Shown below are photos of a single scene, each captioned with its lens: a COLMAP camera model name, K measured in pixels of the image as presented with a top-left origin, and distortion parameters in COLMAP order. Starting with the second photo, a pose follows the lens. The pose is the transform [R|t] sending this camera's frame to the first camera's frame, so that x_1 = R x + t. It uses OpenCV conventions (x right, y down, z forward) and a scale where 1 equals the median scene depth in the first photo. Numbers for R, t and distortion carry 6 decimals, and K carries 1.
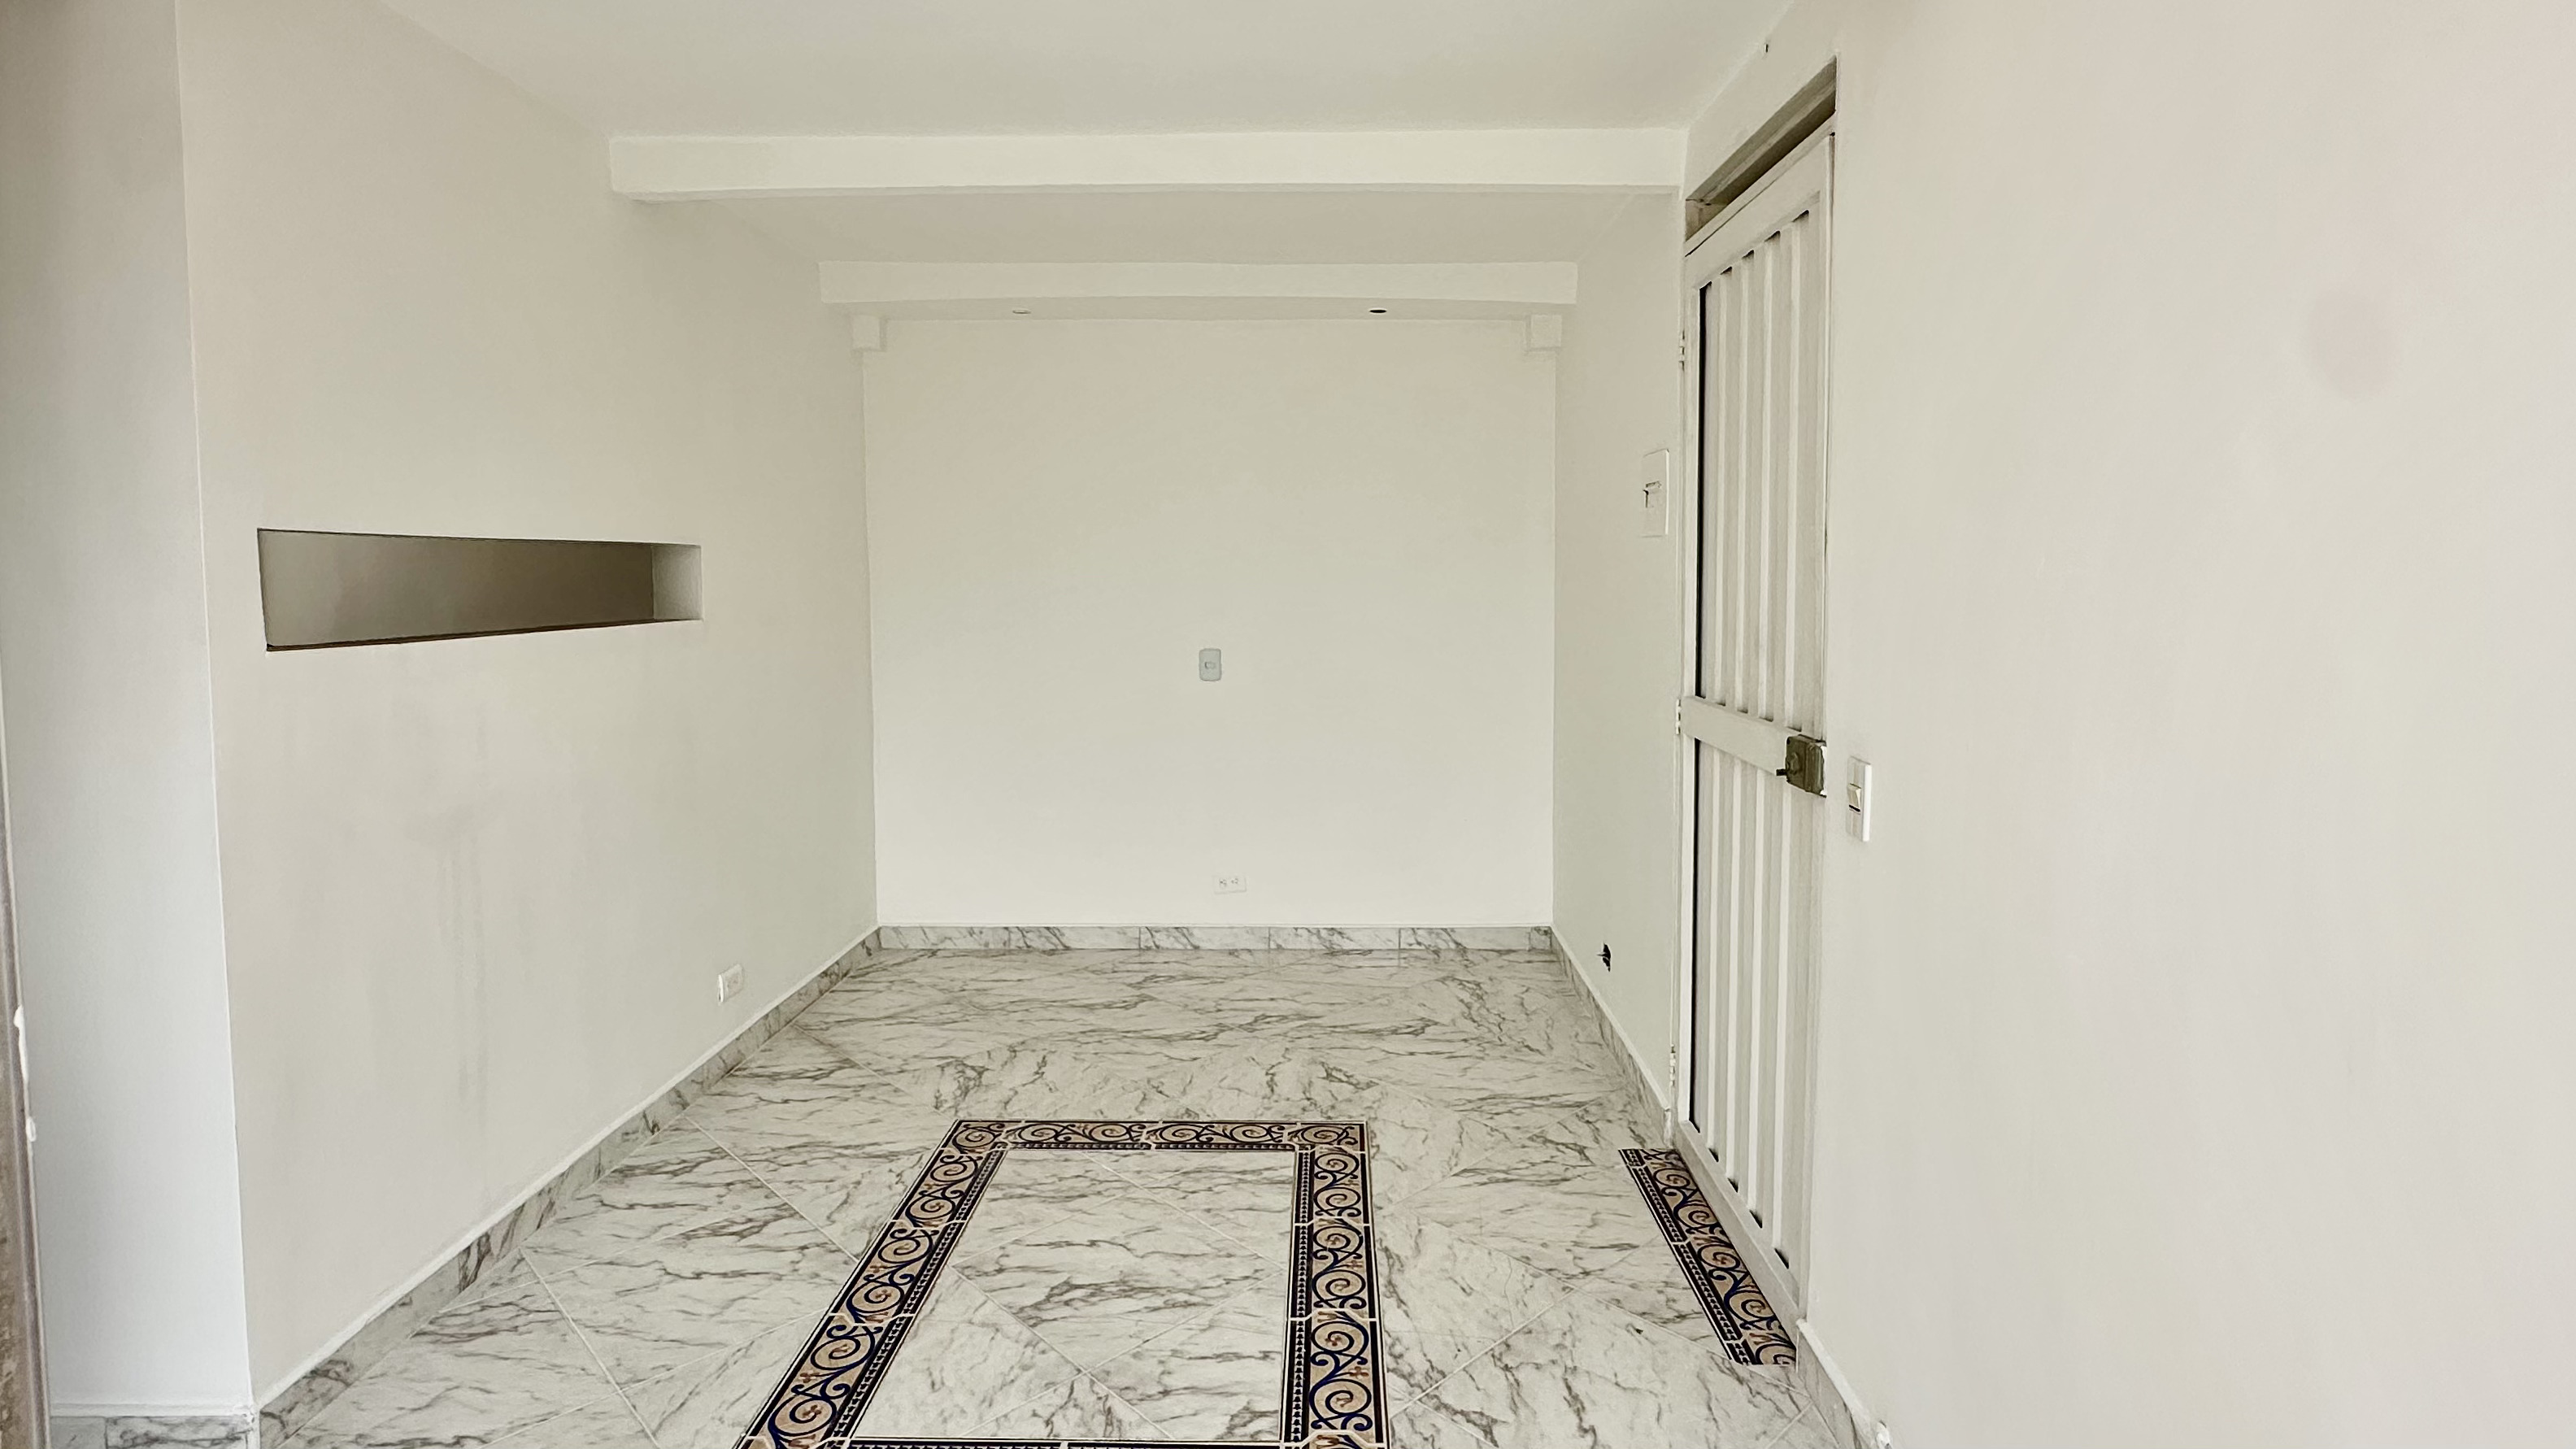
lens RADIAL K [[1282.4, 0, 1296.4], [0, 1282.4, 692.2], [0, 0, 1]] dist [-0.000518, 0.001469]
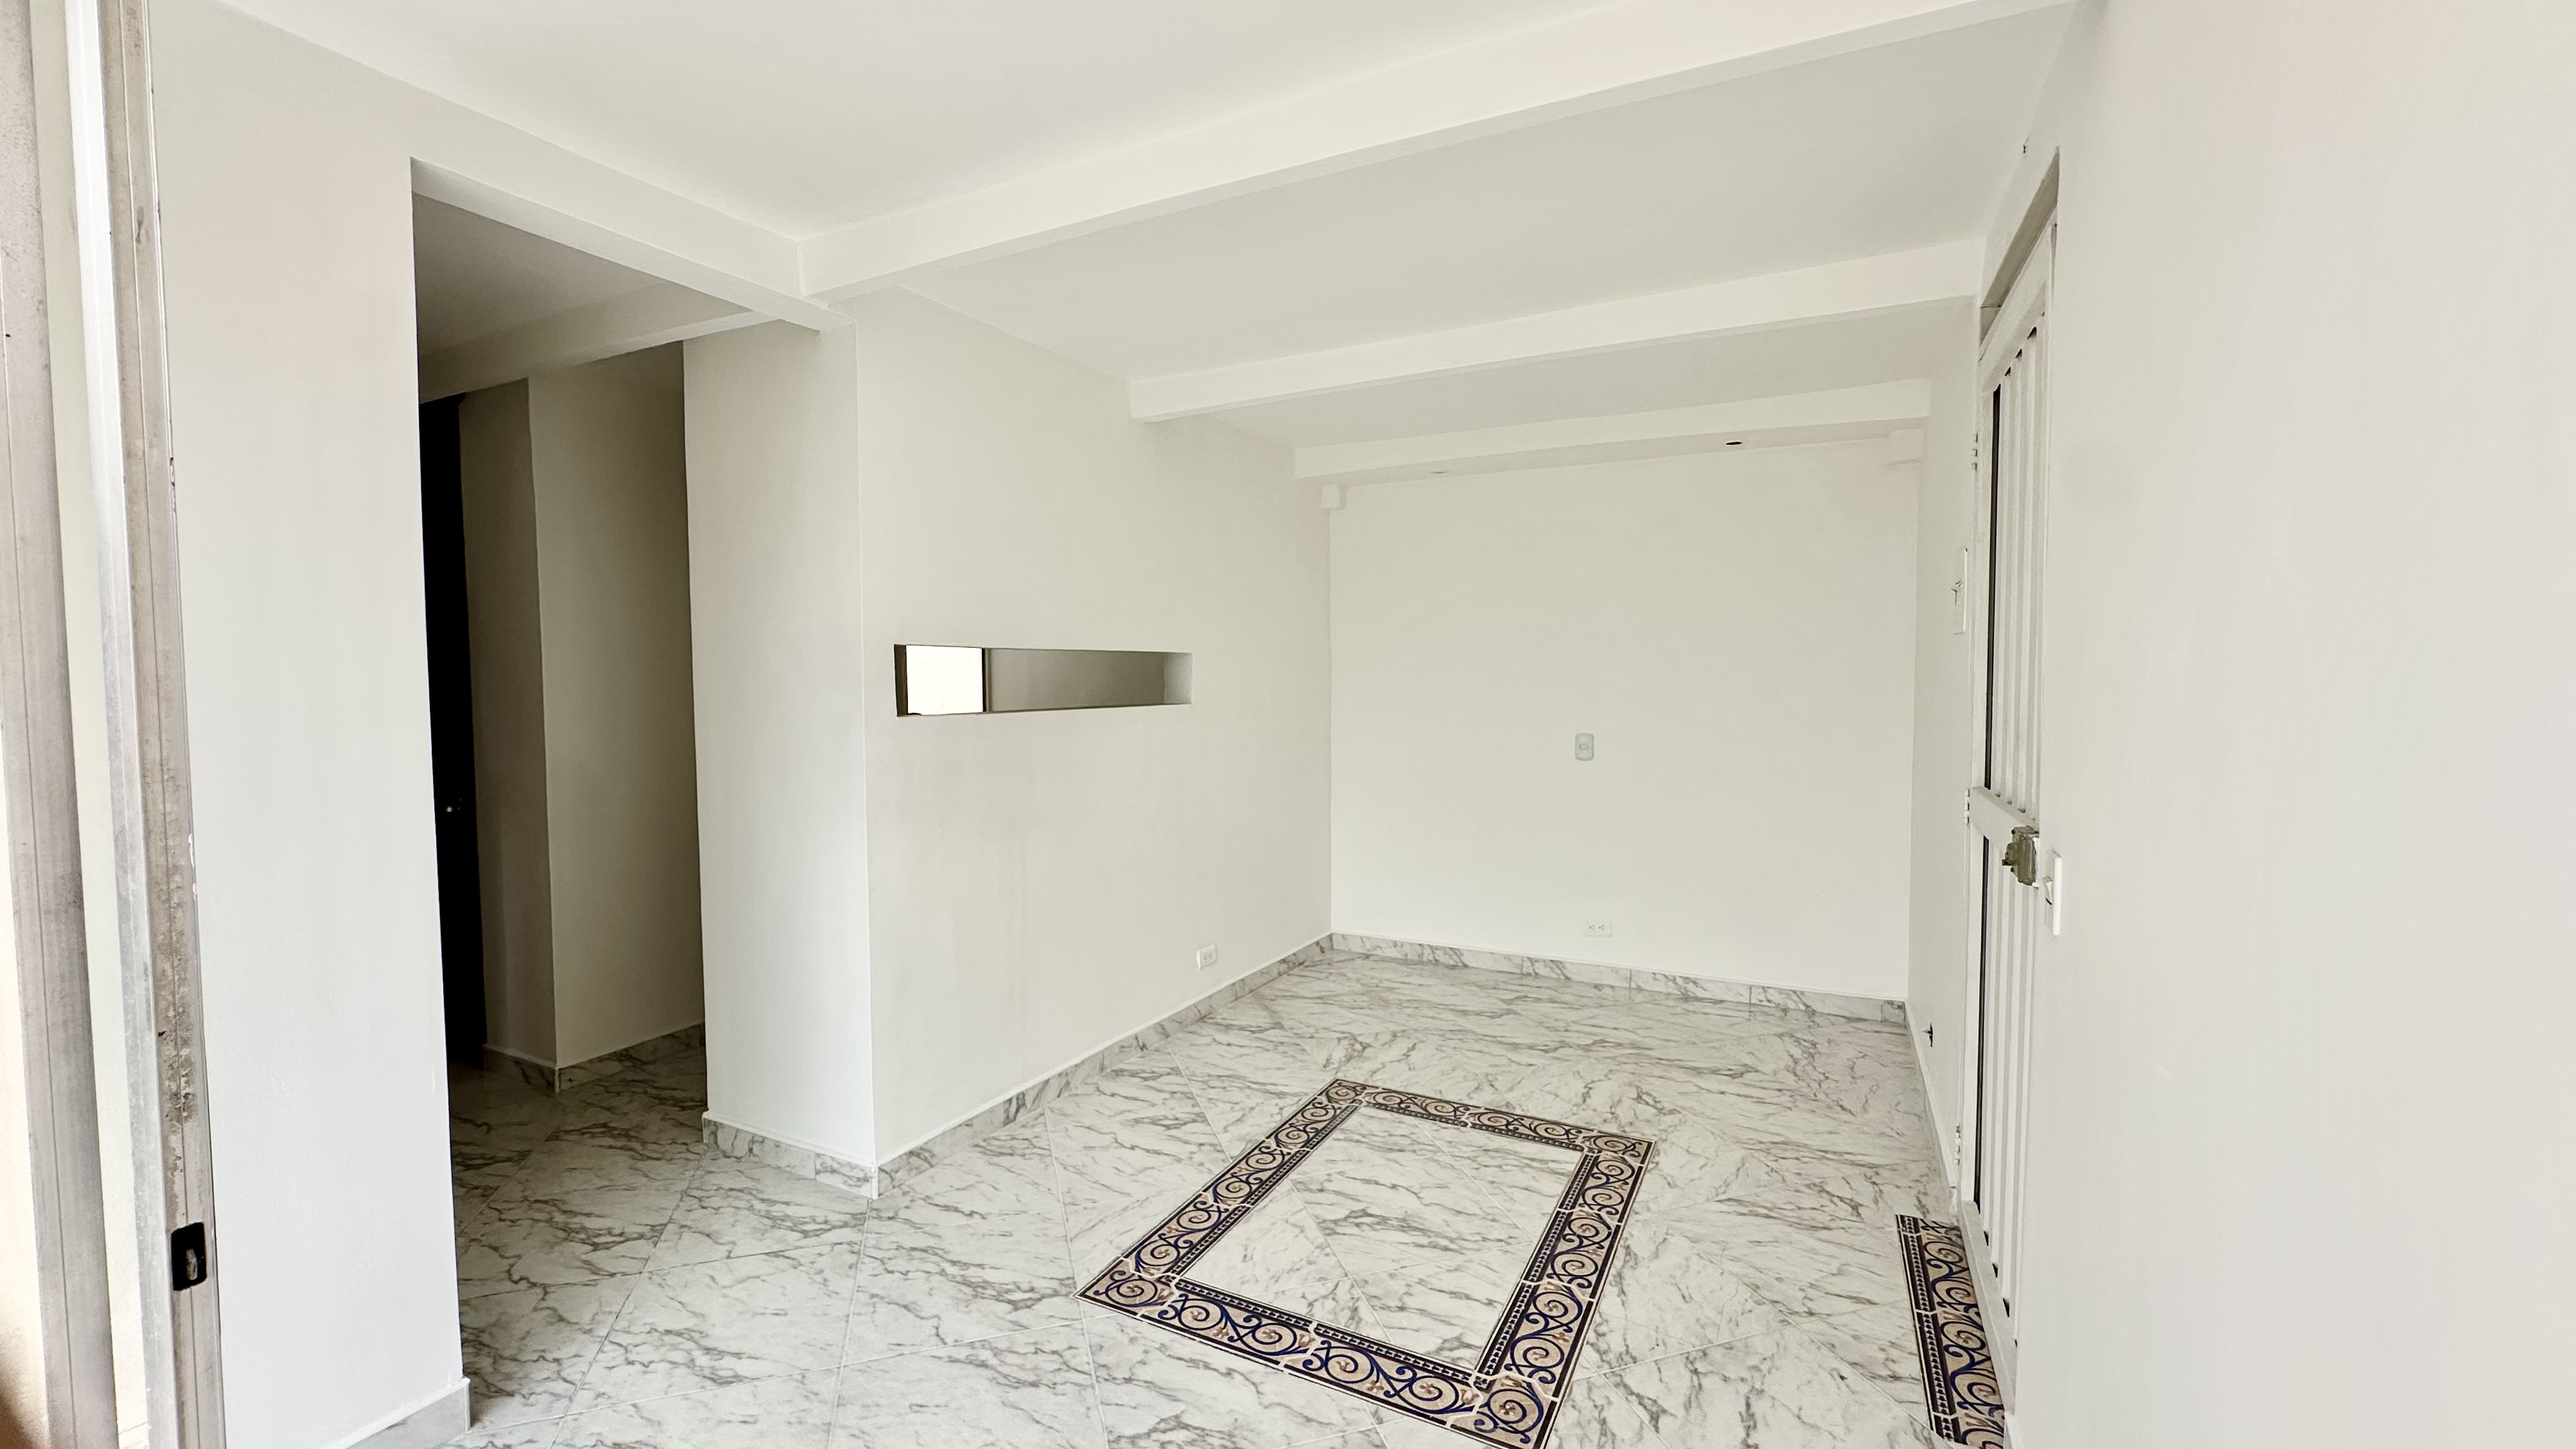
lens RADIAL K [[1010.7, 0, 1289.7], [0, 1010.7, 757.4], [0, 0, 1]] dist [0.000089, 0.000596]
pose [[0.895169, 0.033705, -0.444450, 0.171271], [-0.039139, 0.999229, -0.003052, 0.003543], [0.444004, 0.020128, 0.895798, 0.027612]]
